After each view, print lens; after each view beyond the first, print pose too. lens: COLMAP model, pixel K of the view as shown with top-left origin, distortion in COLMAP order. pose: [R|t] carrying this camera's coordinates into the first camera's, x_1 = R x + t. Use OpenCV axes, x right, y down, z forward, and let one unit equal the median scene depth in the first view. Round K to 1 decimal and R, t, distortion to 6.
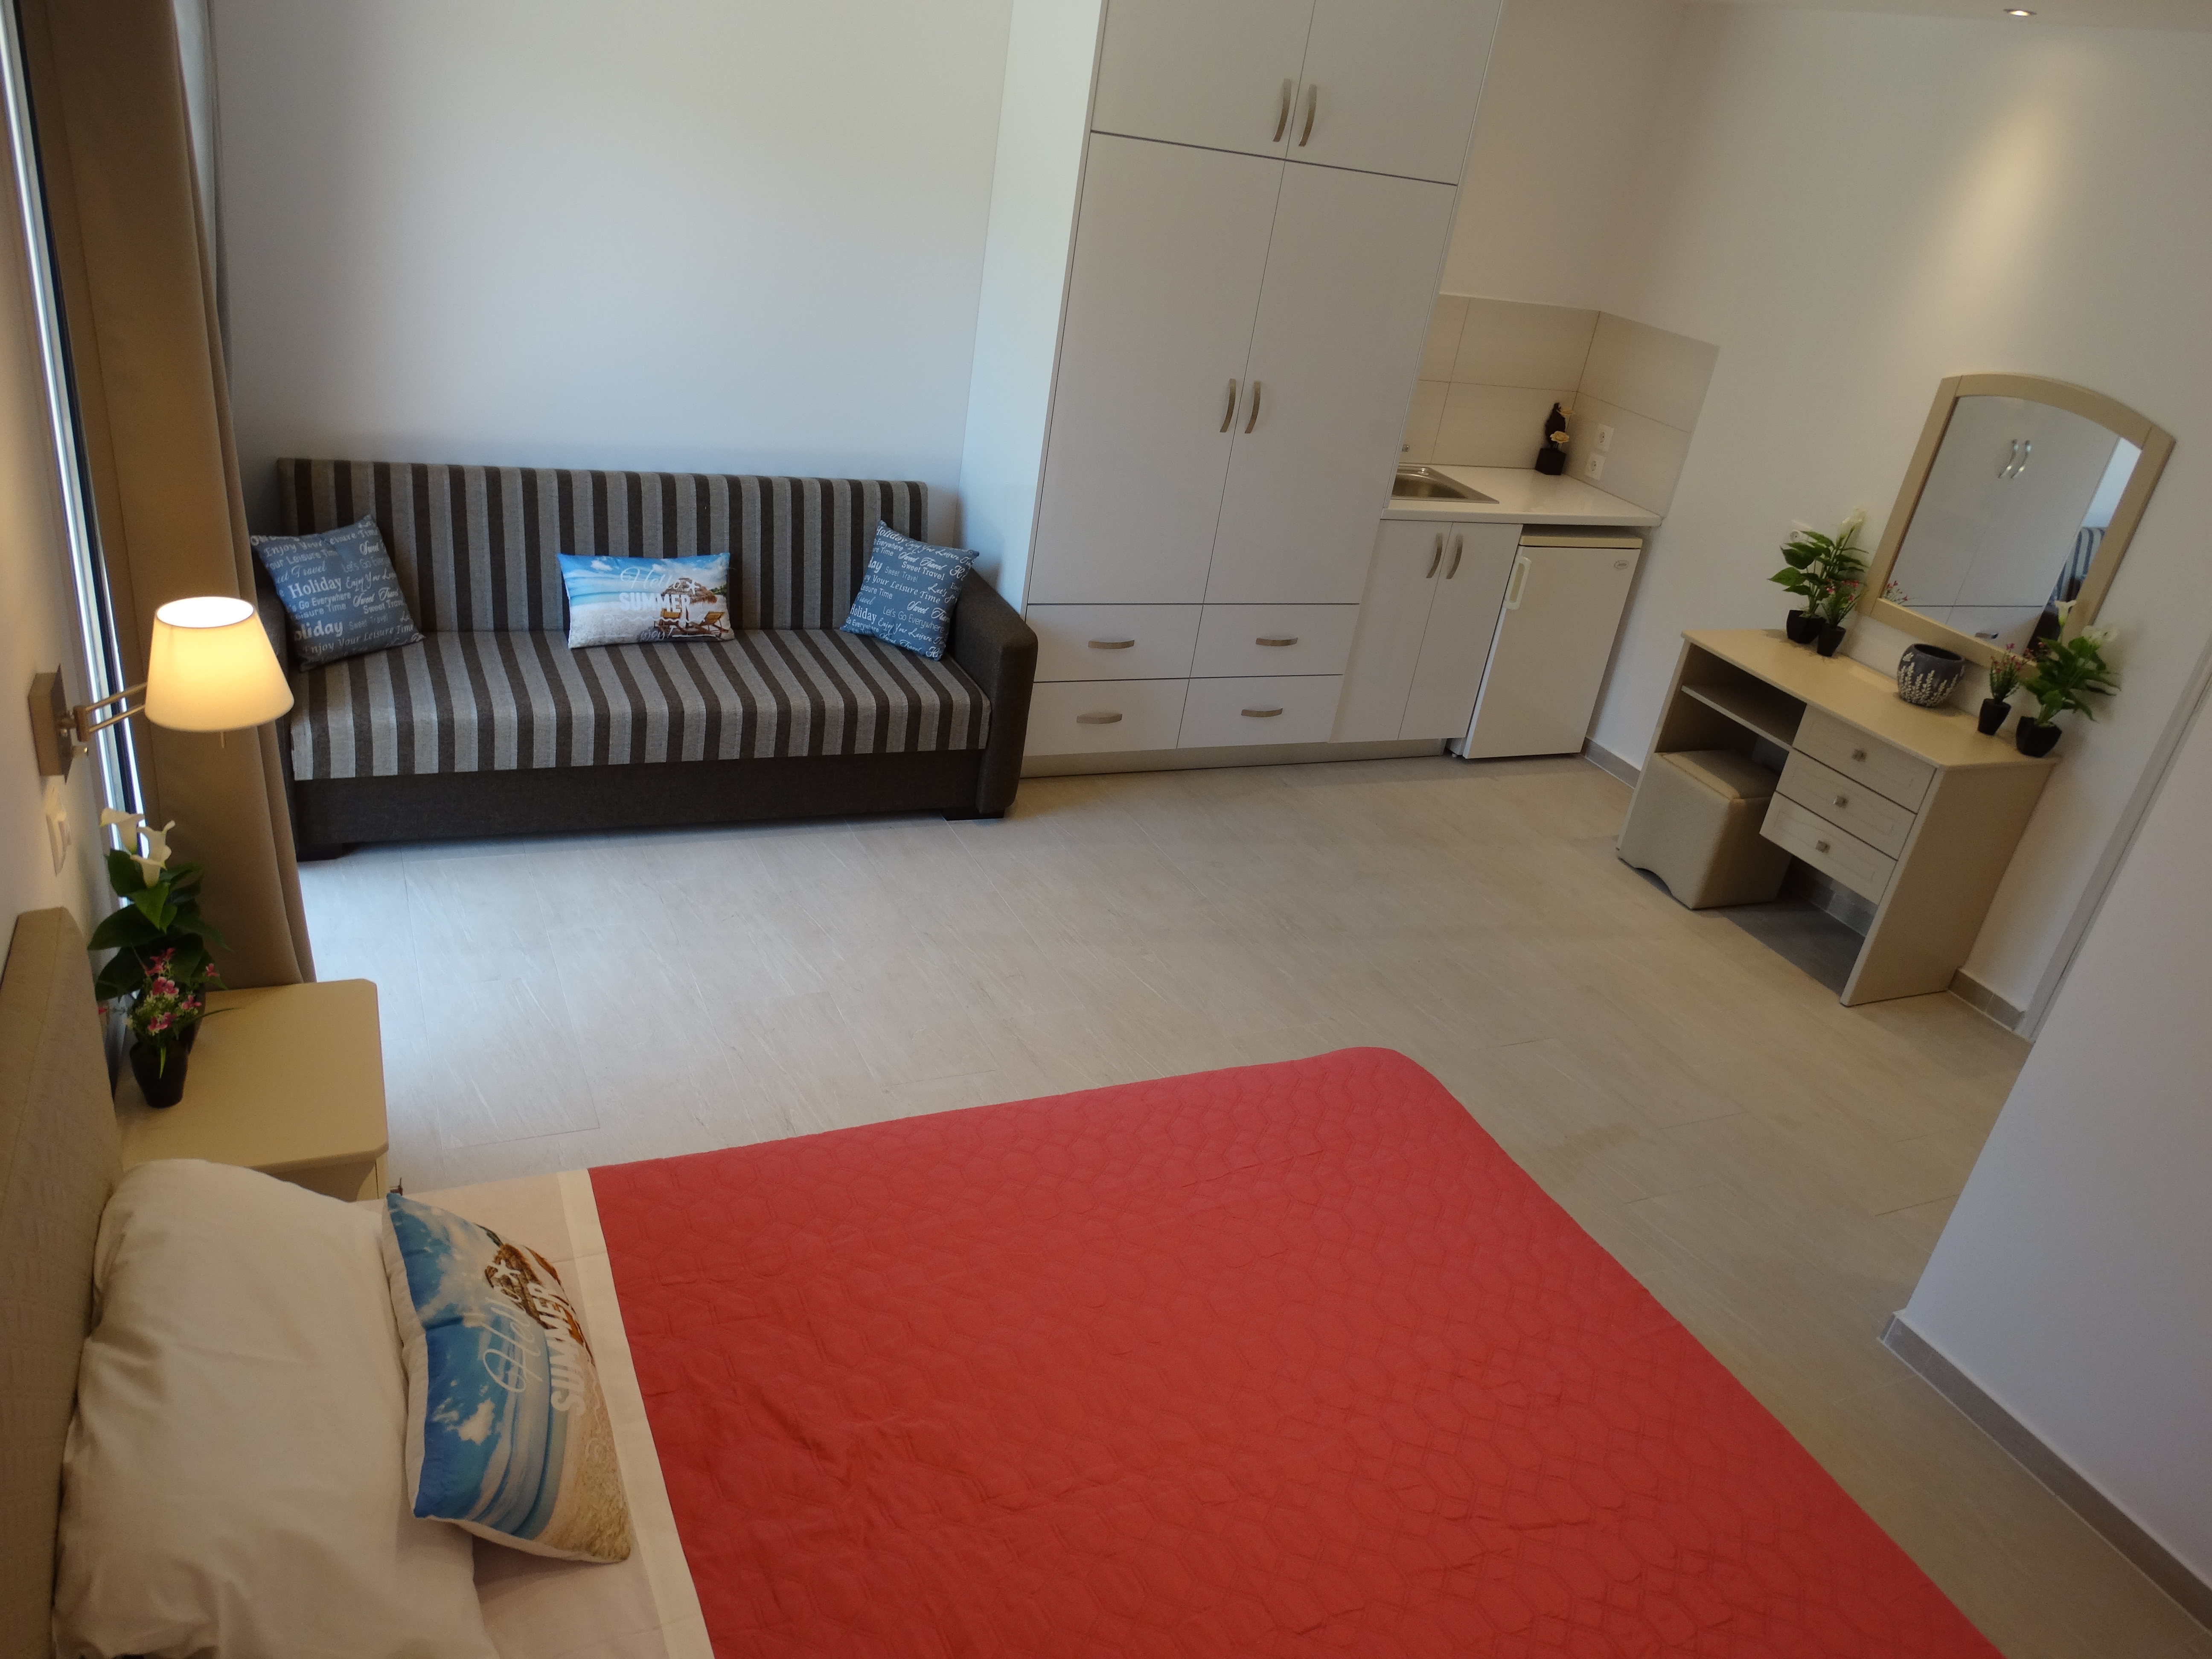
lens RADIAL K [[1560.9, 0, 1108.4], [0, 1560.9, 833.3], [0, 0, 1]] dist [0.017904, -0.000700]
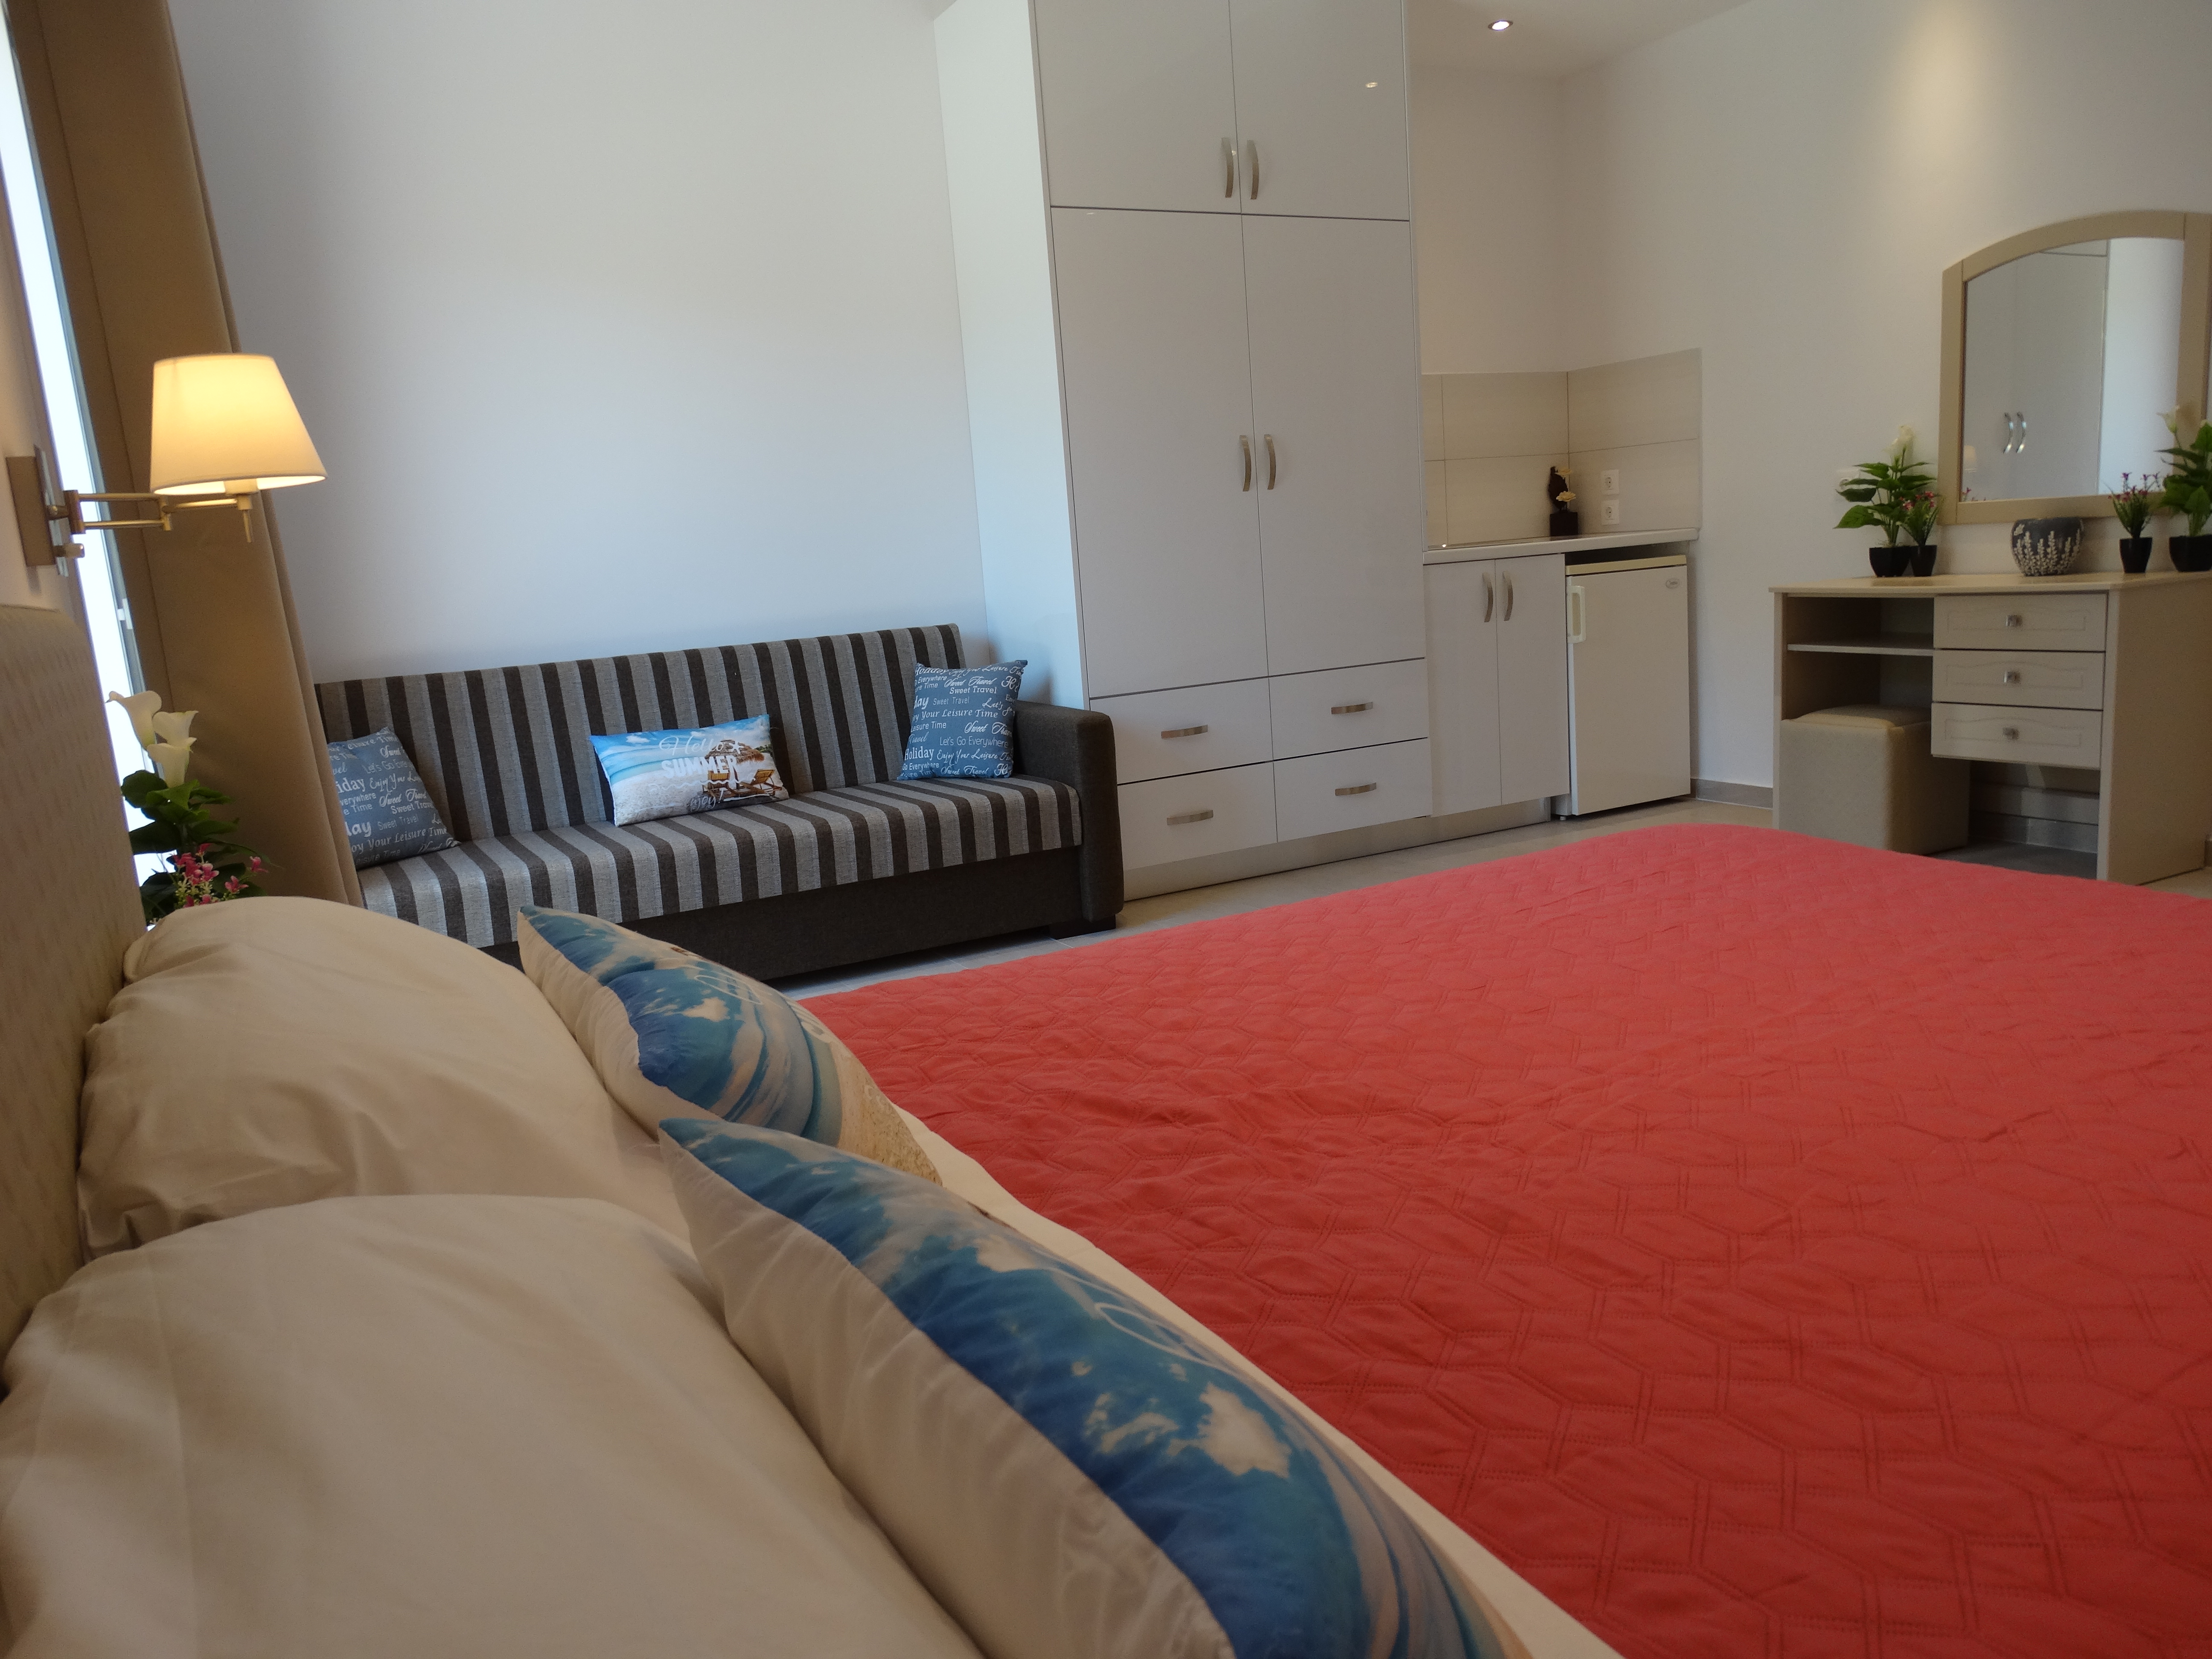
lens RADIAL K [[1560.9, 0, 1108.3], [0, 1560.9, 840.7], [0, 0, 1]] dist [0.017904, -0.000700]
pose [[0.972334, -0.232374, 0.023857, -0.084051], [0.230260, 0.936238, -0.265402, 0.186066], [0.039336, 0.263553, 0.963843, 0.125839]]
